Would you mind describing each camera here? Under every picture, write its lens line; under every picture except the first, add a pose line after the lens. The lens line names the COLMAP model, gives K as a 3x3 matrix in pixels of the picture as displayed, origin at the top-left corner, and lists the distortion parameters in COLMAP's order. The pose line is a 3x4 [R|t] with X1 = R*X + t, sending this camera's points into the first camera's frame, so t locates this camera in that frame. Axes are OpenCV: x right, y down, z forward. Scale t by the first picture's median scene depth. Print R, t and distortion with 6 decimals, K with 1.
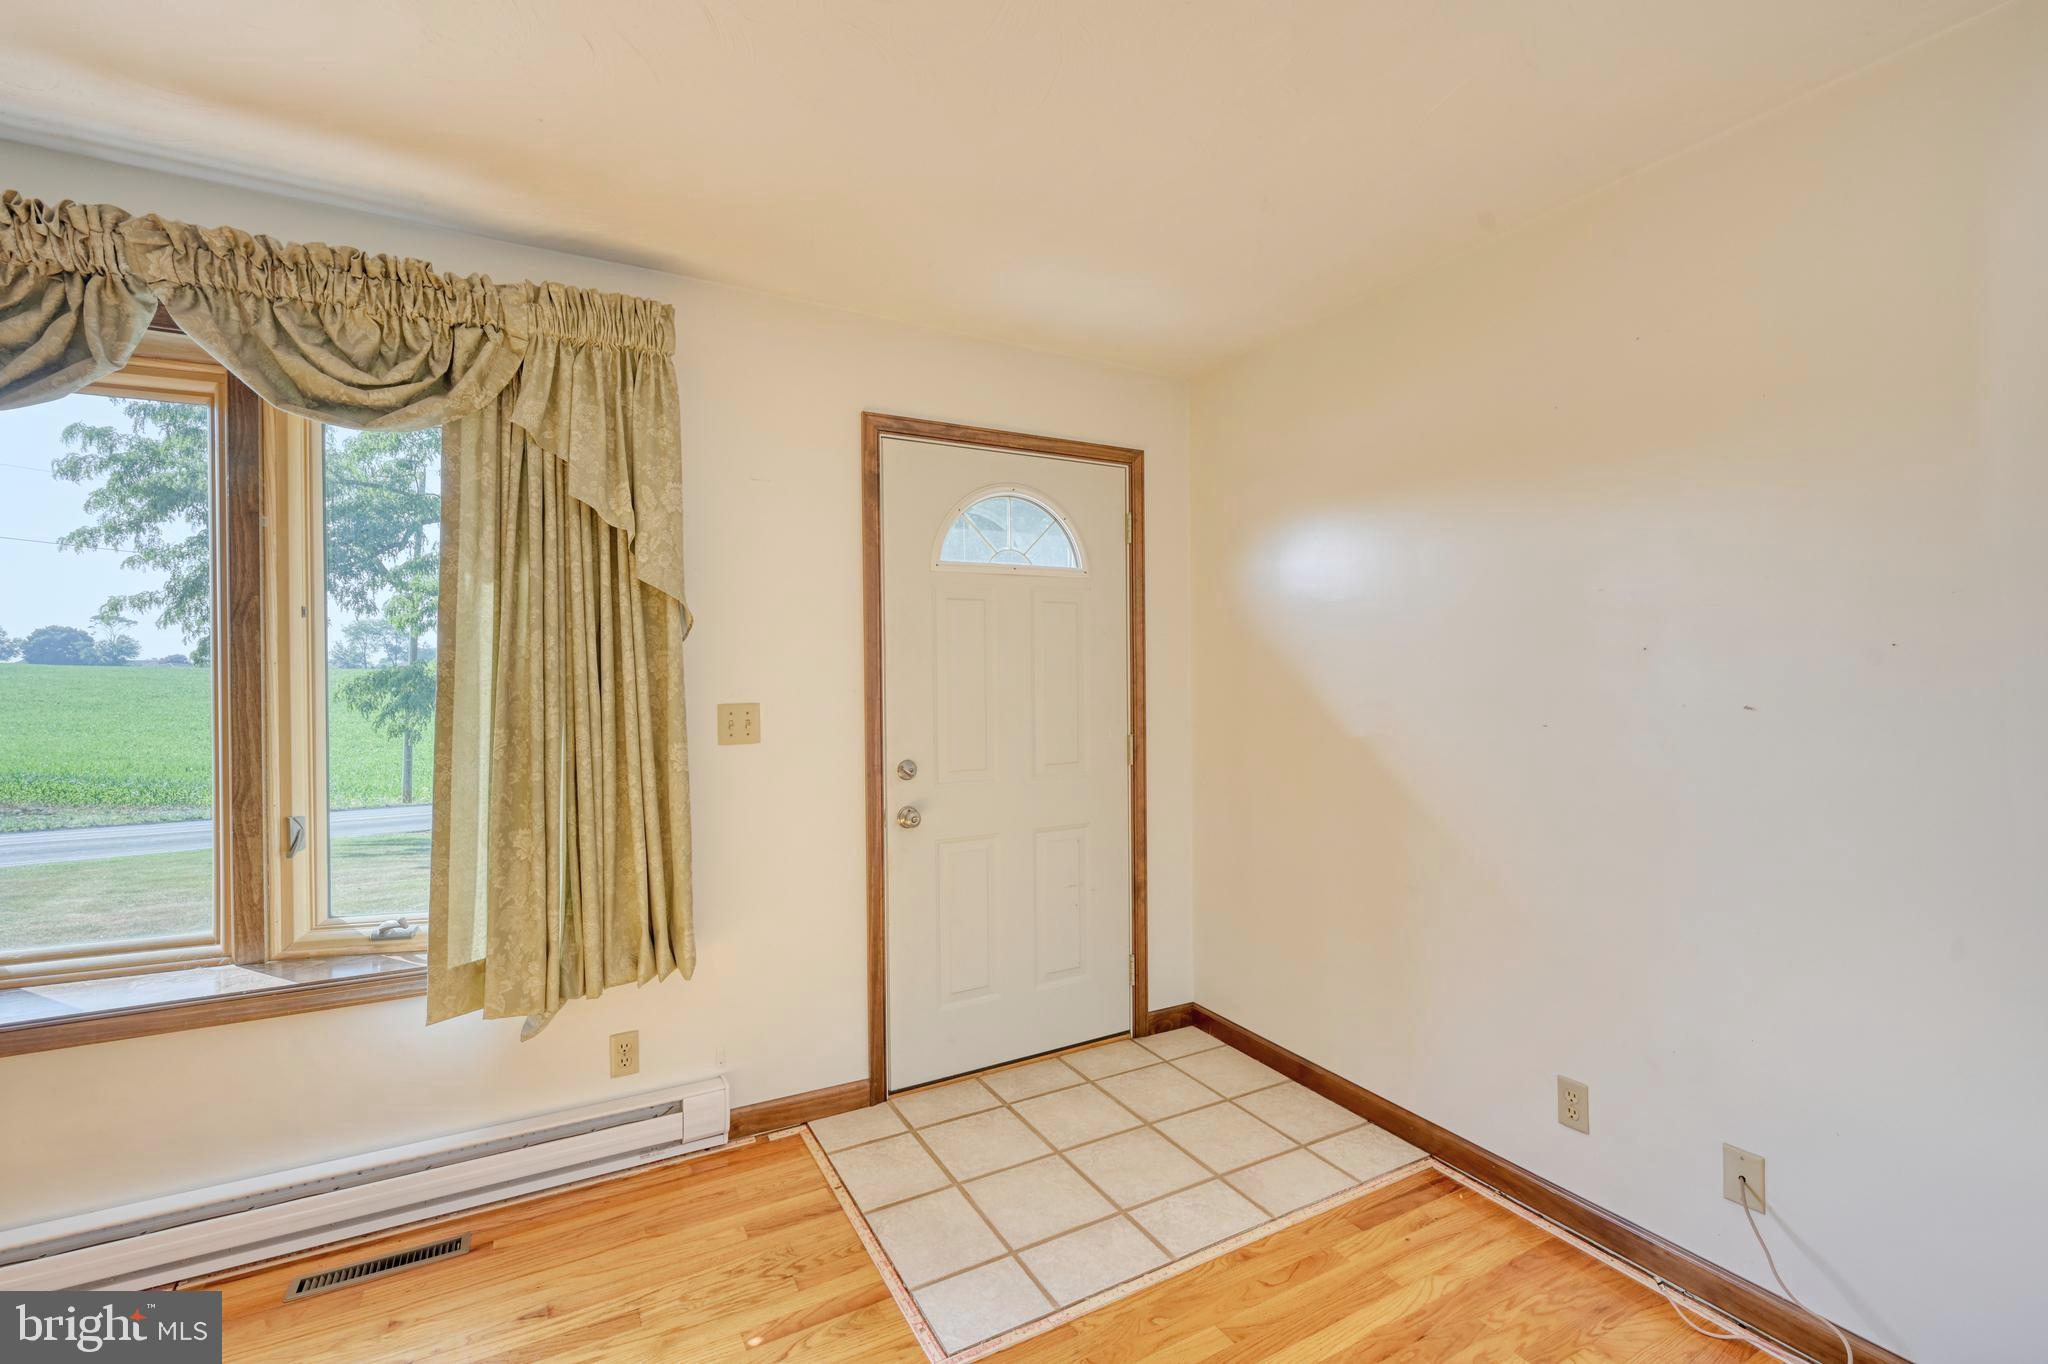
lens RADIAL K [[891.8, 0, 1013.1], [0, 891.8, 677.0], [0, 0, 1]] dist [-0.003150, 0.001096]
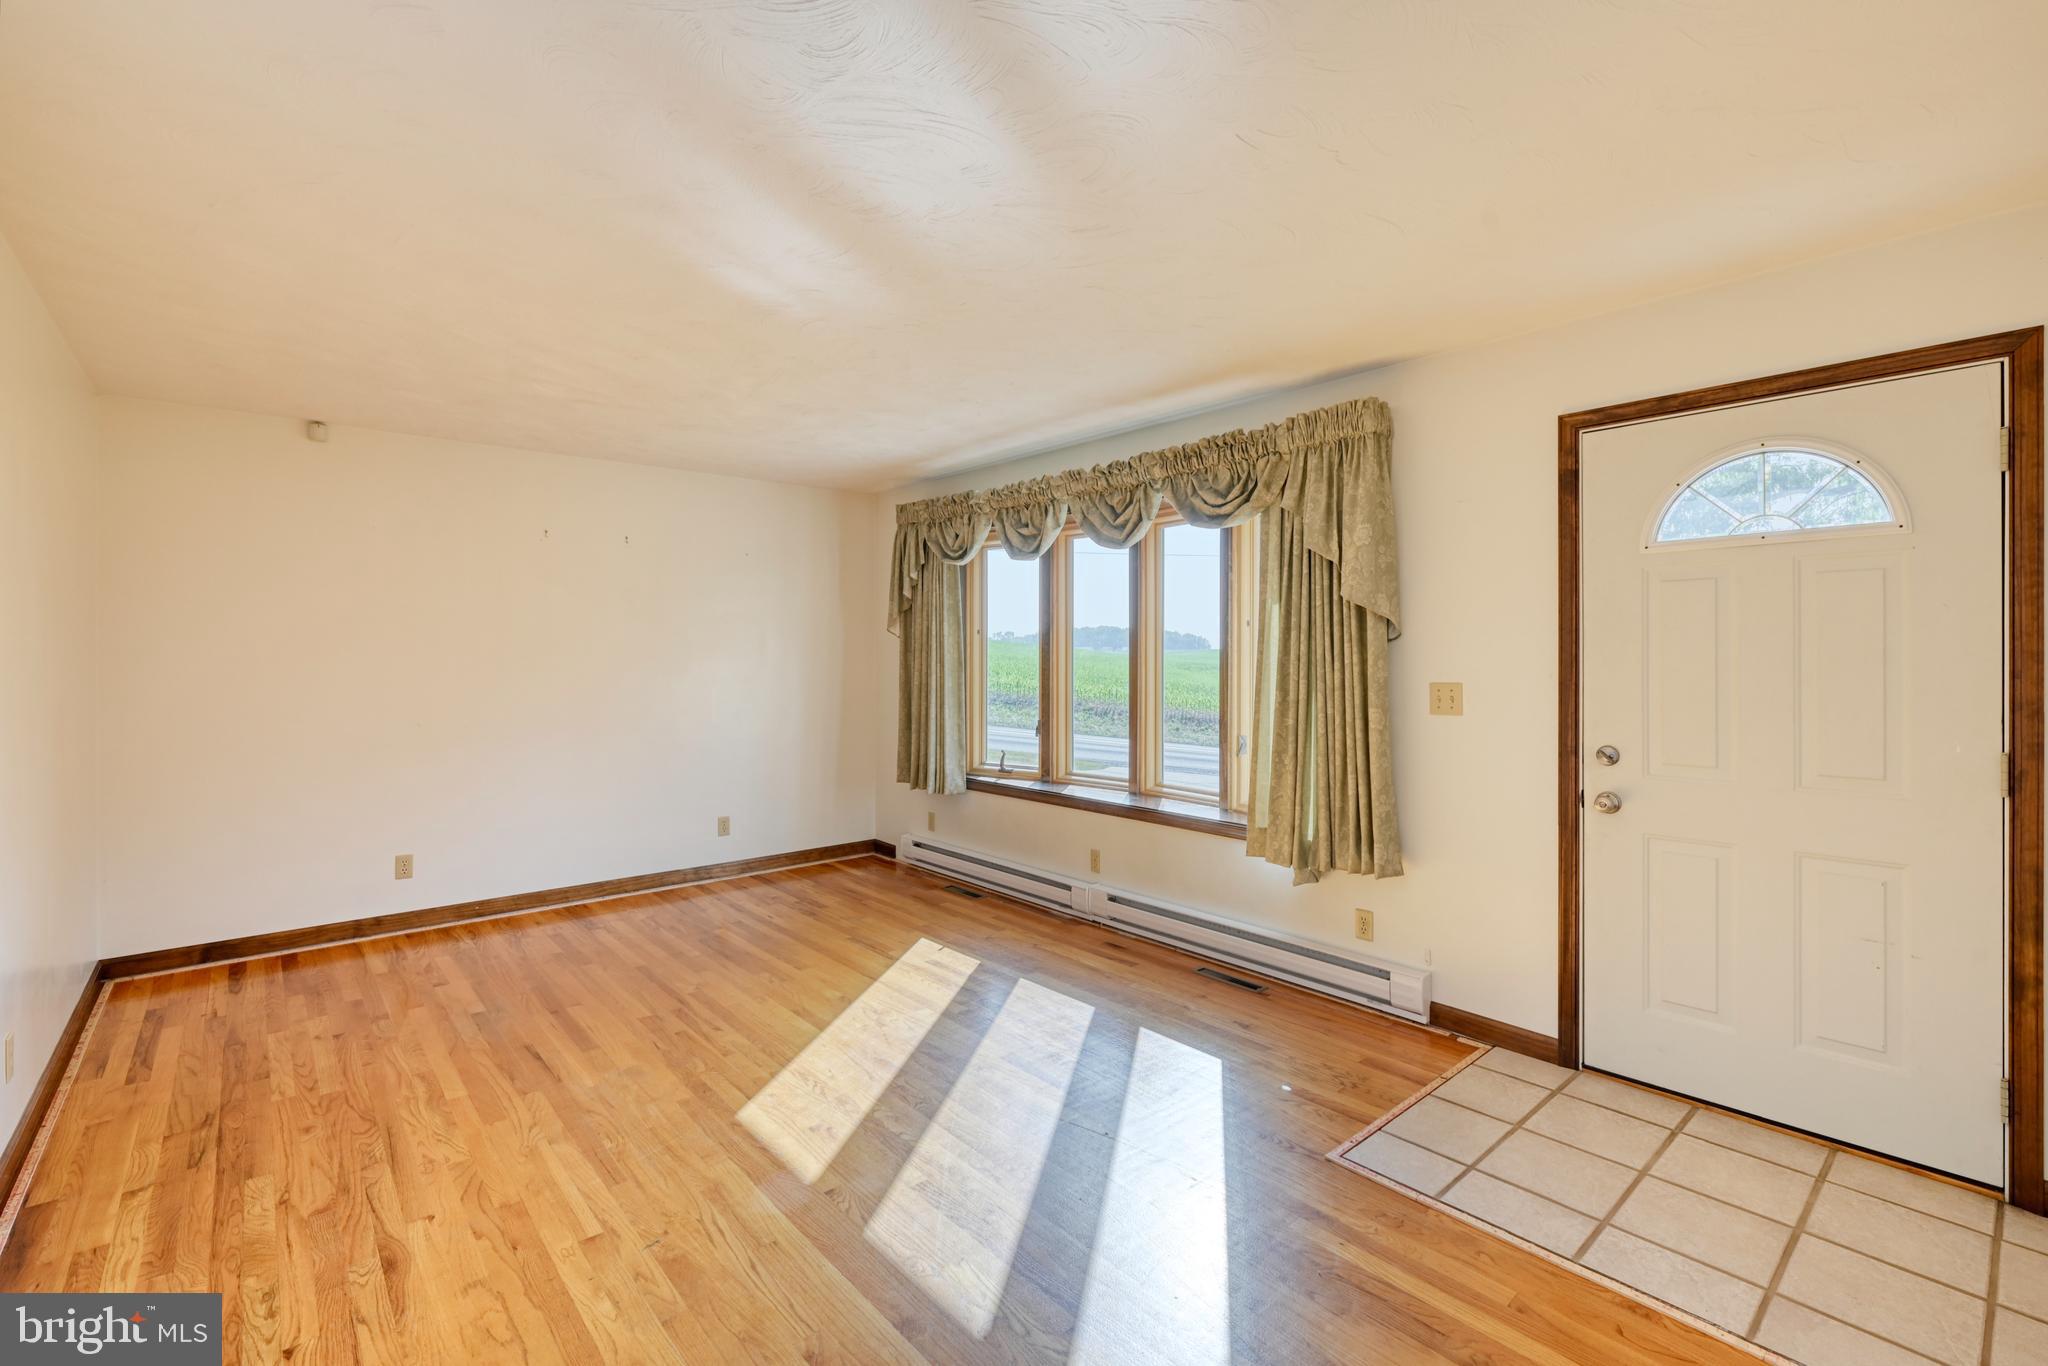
lens RADIAL K [[891.8, 0, 1029.1], [0, 891.8, 661.3], [0, 0, 1]] dist [-0.003150, 0.001096]
pose [[0.209272, 0.006930, -0.977833, 0.866511], [-0.009052, 0.999946, 0.005149, -0.001962], [0.977815, 0.007774, 0.209324, 0.177360]]
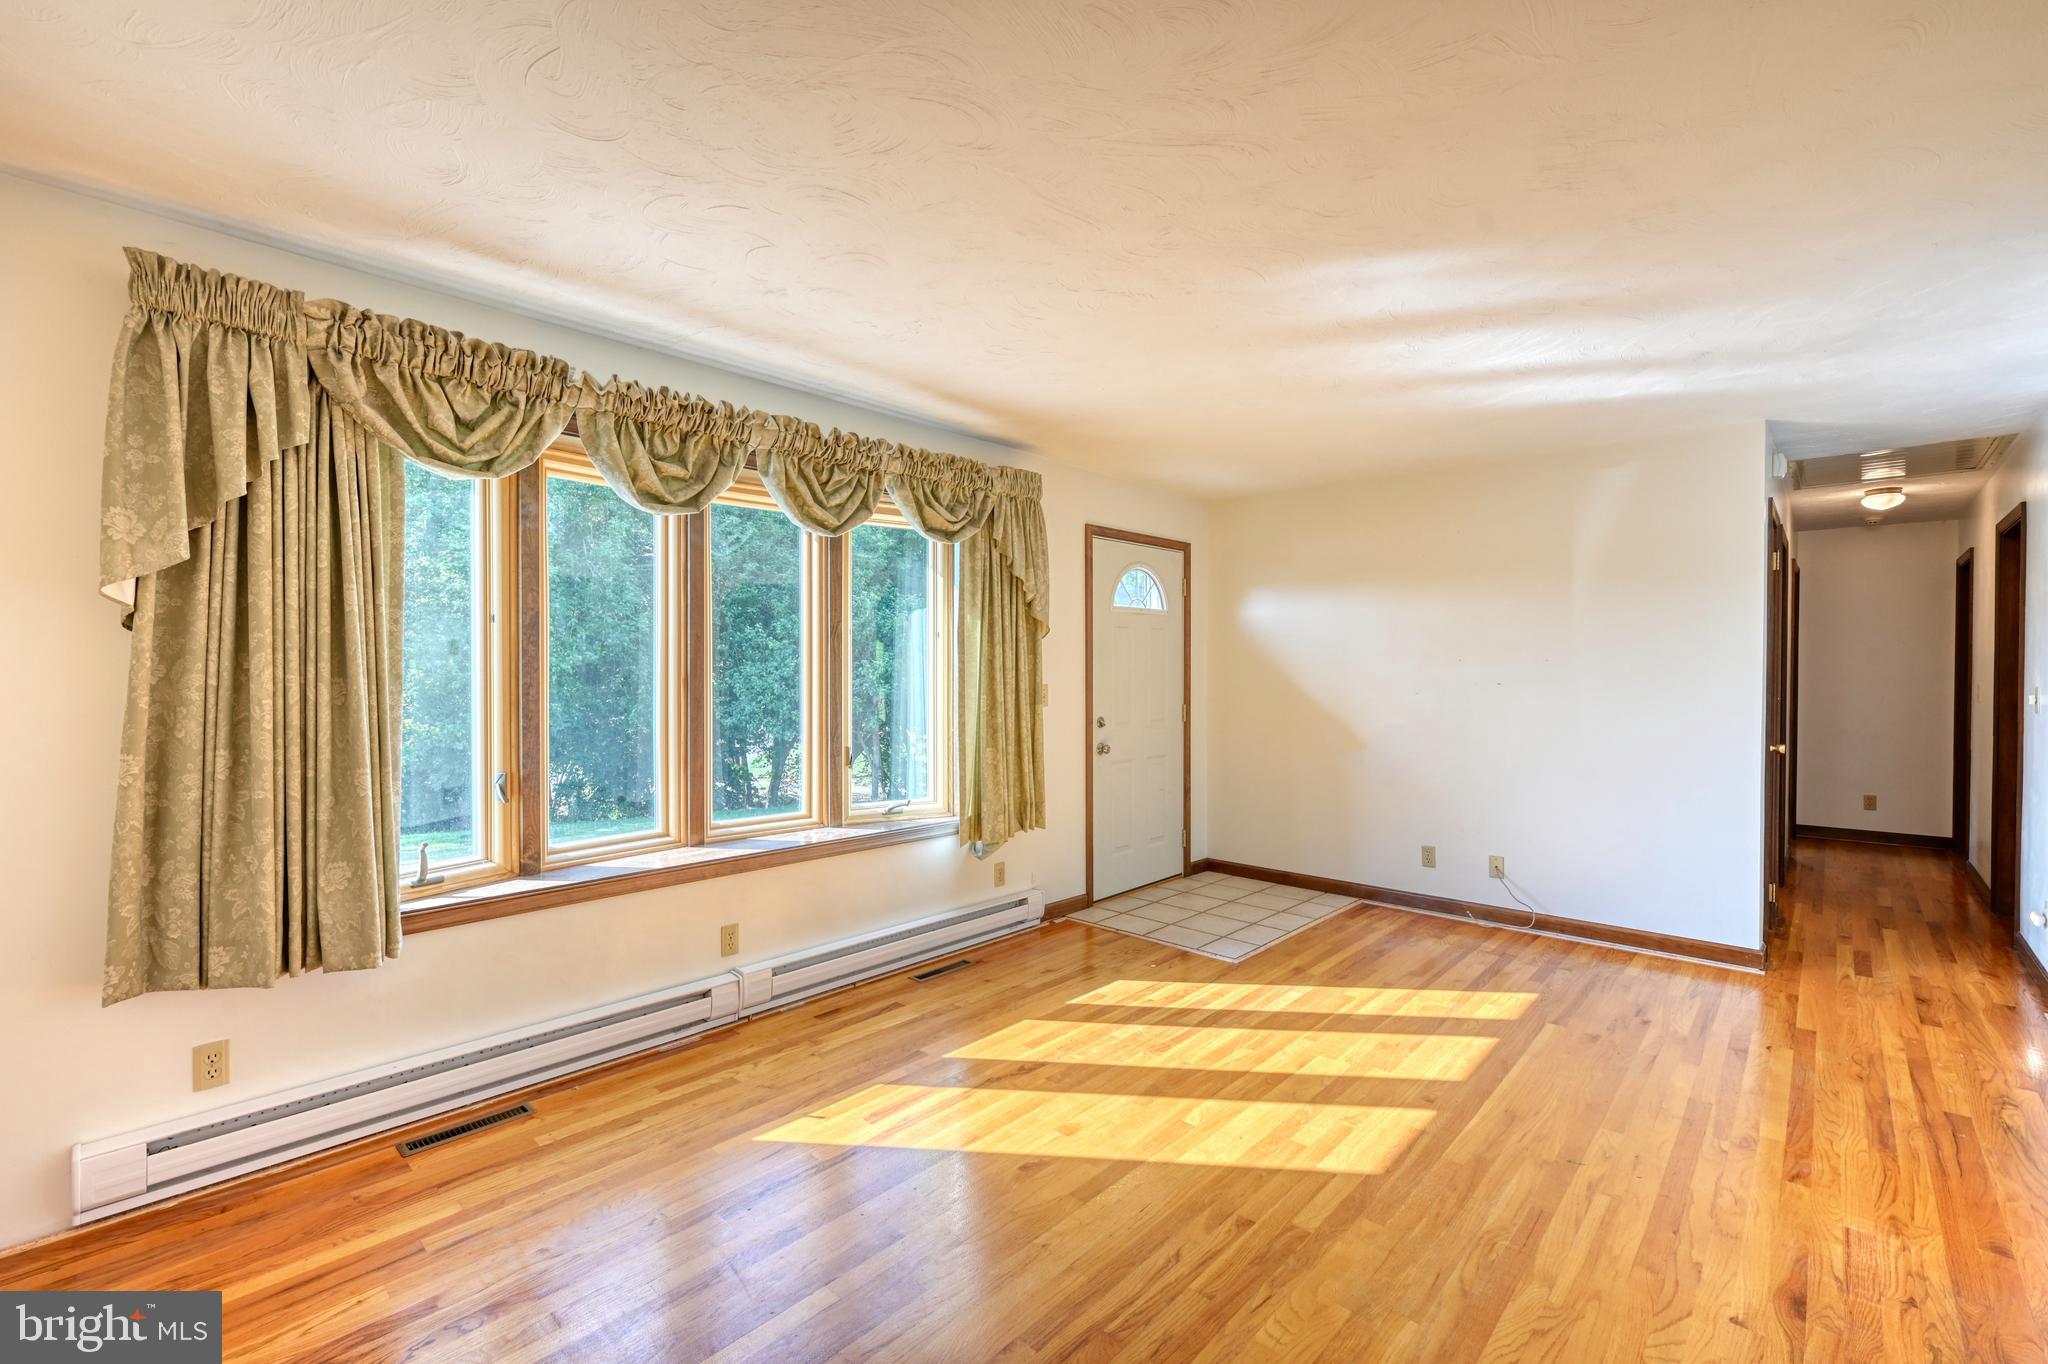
lens RADIAL K [[891.8, 0, 1013.6], [0, 891.8, 679.4], [0, 0, 1]] dist [-0.003150, 0.001096]
pose [[0.950647, 0.000462, 0.310274, -1.004737], [-0.000972, 0.999998, 0.001489, 0.018110], [-0.310273, -0.001718, 0.950646, -0.777350]]
